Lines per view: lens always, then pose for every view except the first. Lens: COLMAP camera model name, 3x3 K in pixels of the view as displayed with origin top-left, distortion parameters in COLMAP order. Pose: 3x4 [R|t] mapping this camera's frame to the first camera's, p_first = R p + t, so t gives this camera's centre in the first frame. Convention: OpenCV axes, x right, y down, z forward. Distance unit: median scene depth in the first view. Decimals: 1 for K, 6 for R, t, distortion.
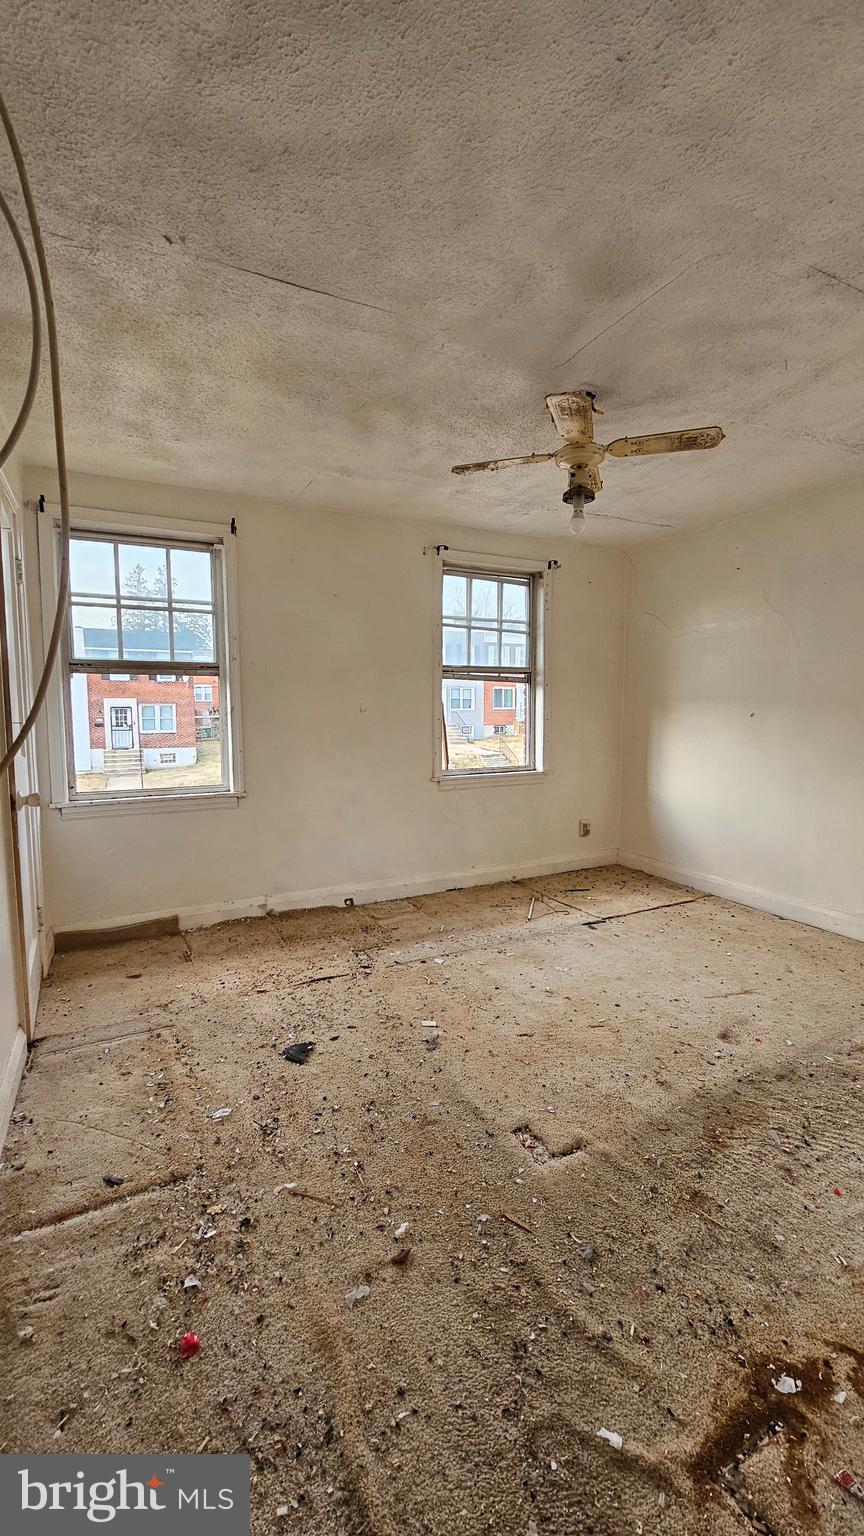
lens RADIAL K [[625.3, 0, 432.0], [0, 625.3, 768.0], [0, 0, 1]] dist [-0.004029, -0.000129]
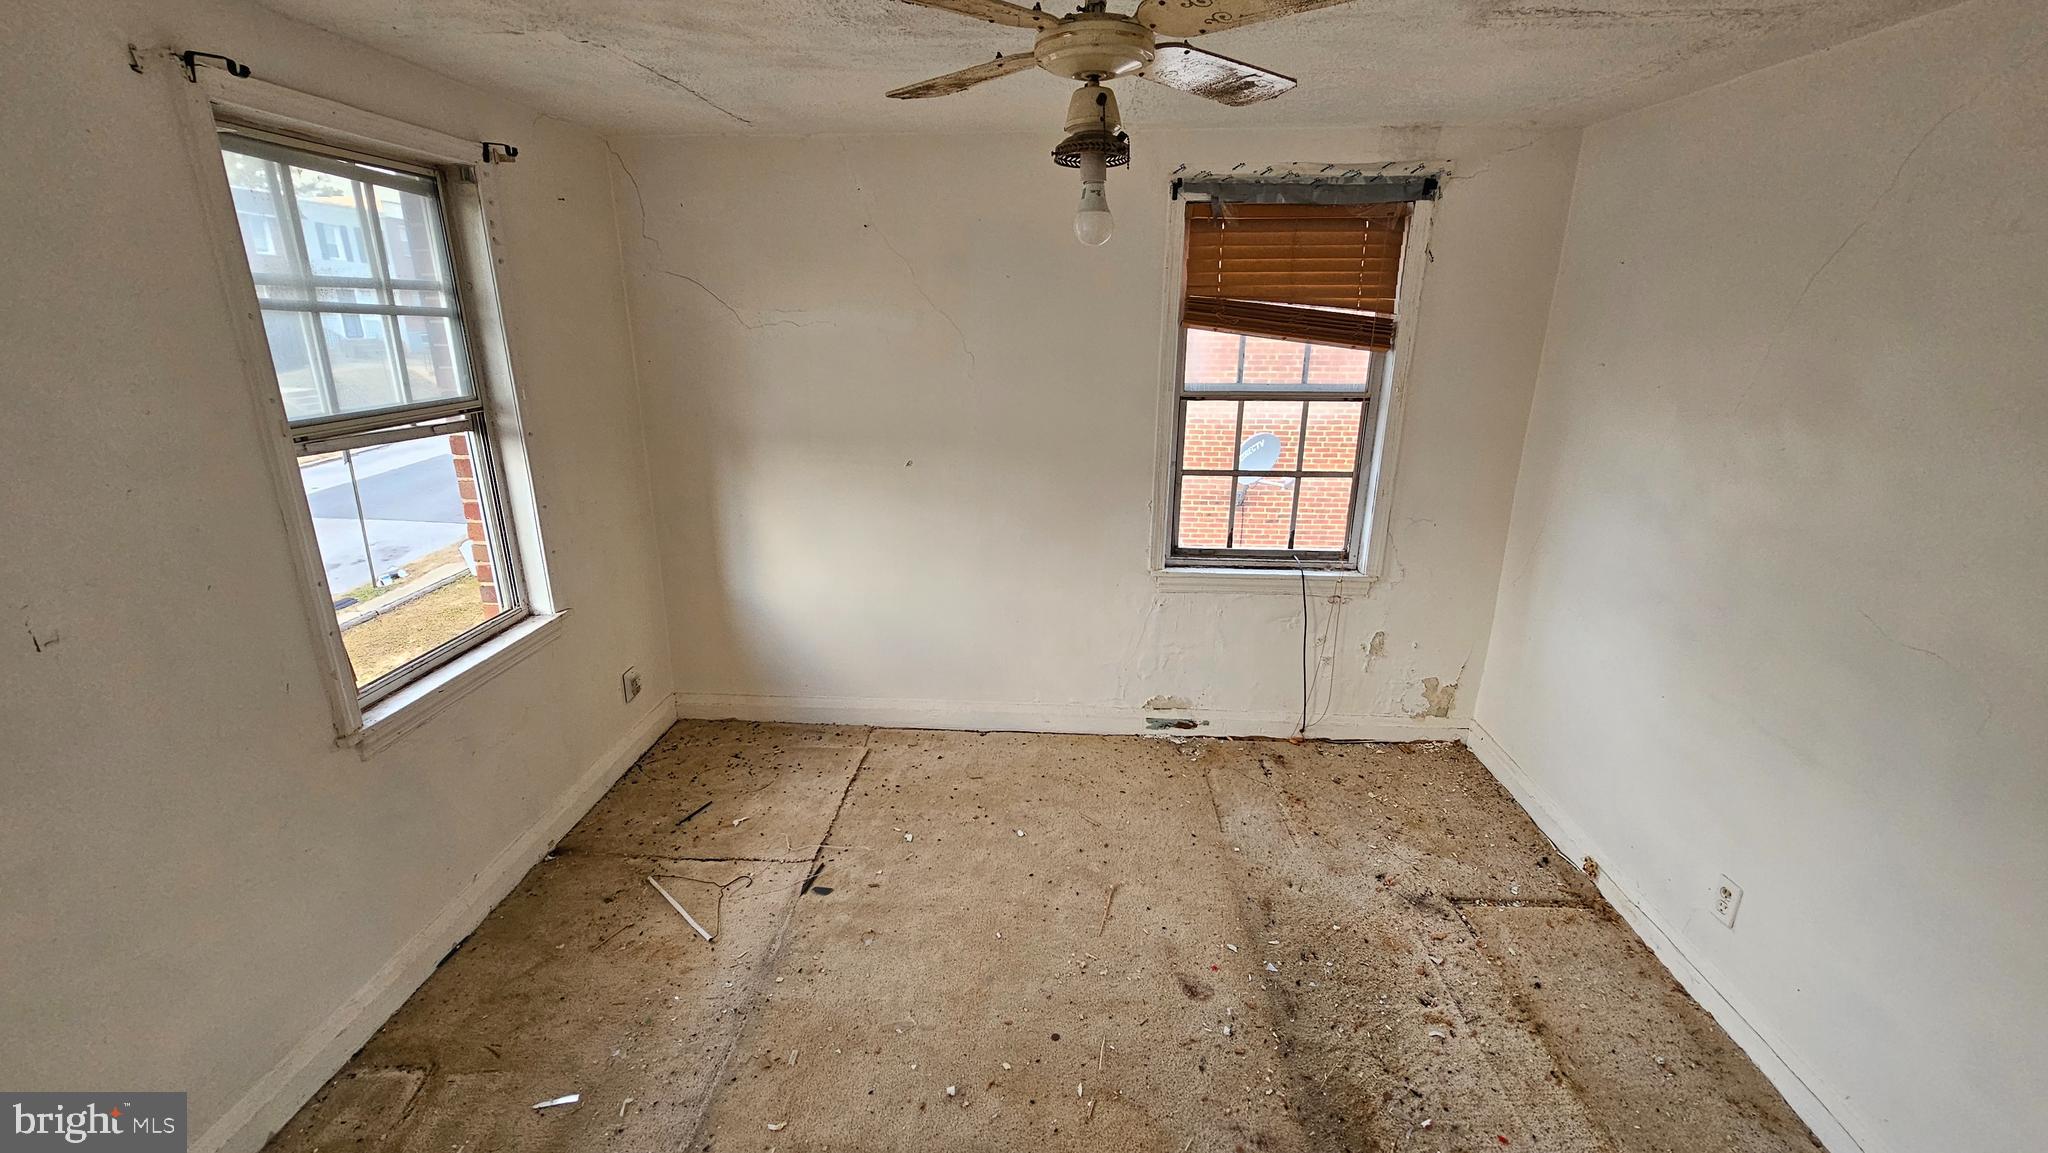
lens RADIAL K [[833.7, 0, 1019.7], [0, 833.7, 577.8], [0, 0, 1]] dist [-0.004029, -0.000129]
pose [[0.503804, -0.254834, 0.825373, -0.186732], [0.079297, 0.965104, 0.249573, -0.175697], [-0.860171, -0.060287, 0.506430, 0.428759]]
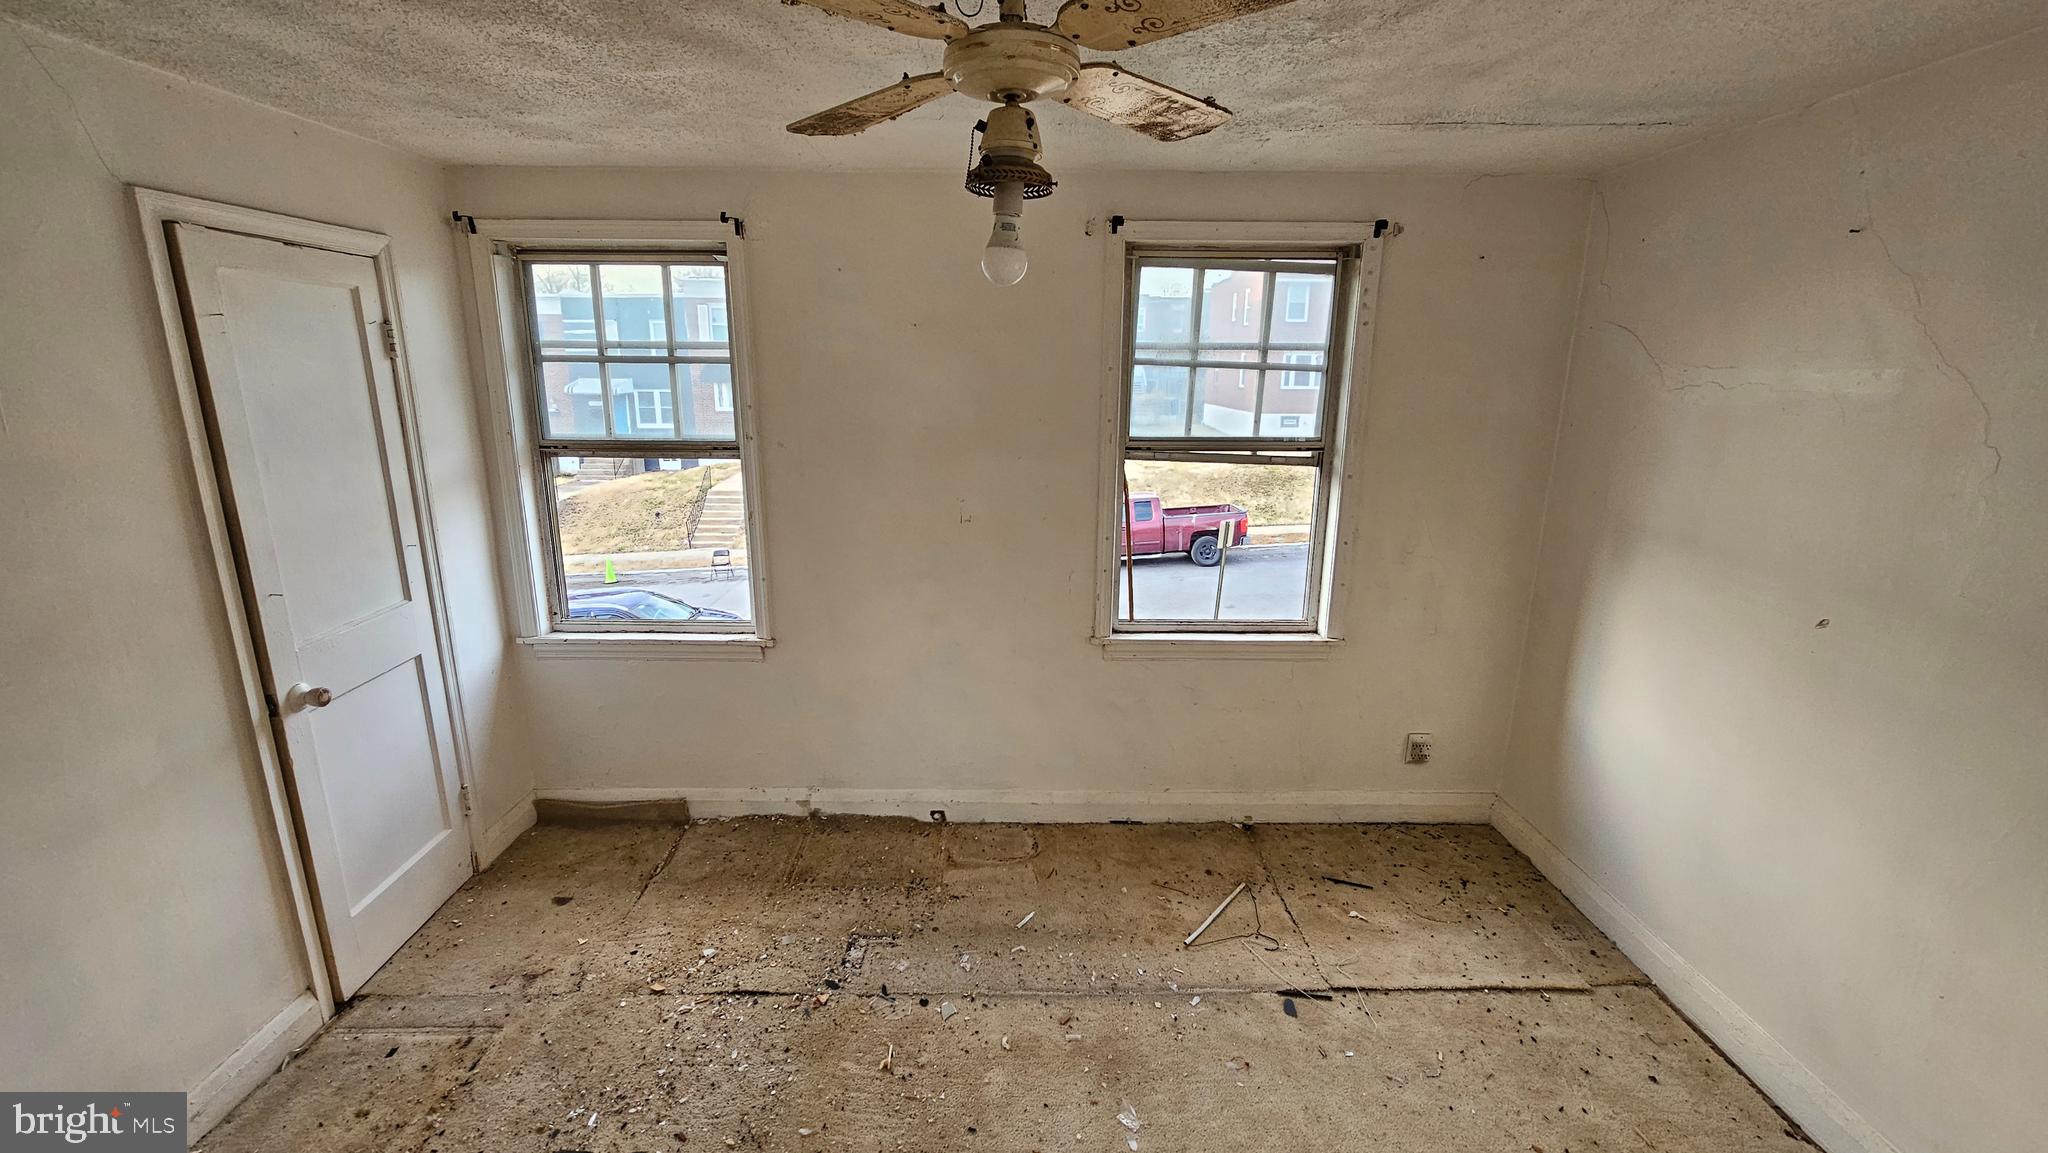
lens RADIAL K [[833.7, 0, 1019.7], [0, 833.7, 577.8], [0, 0, 1]] dist [-0.004029, -0.000129]
pose [[0.894048, 0.120263, -0.431526, 0.277718], [-0.055619, 0.985637, 0.159457, -0.164112], [0.444504, -0.118561, 0.887896, 0.310588]]
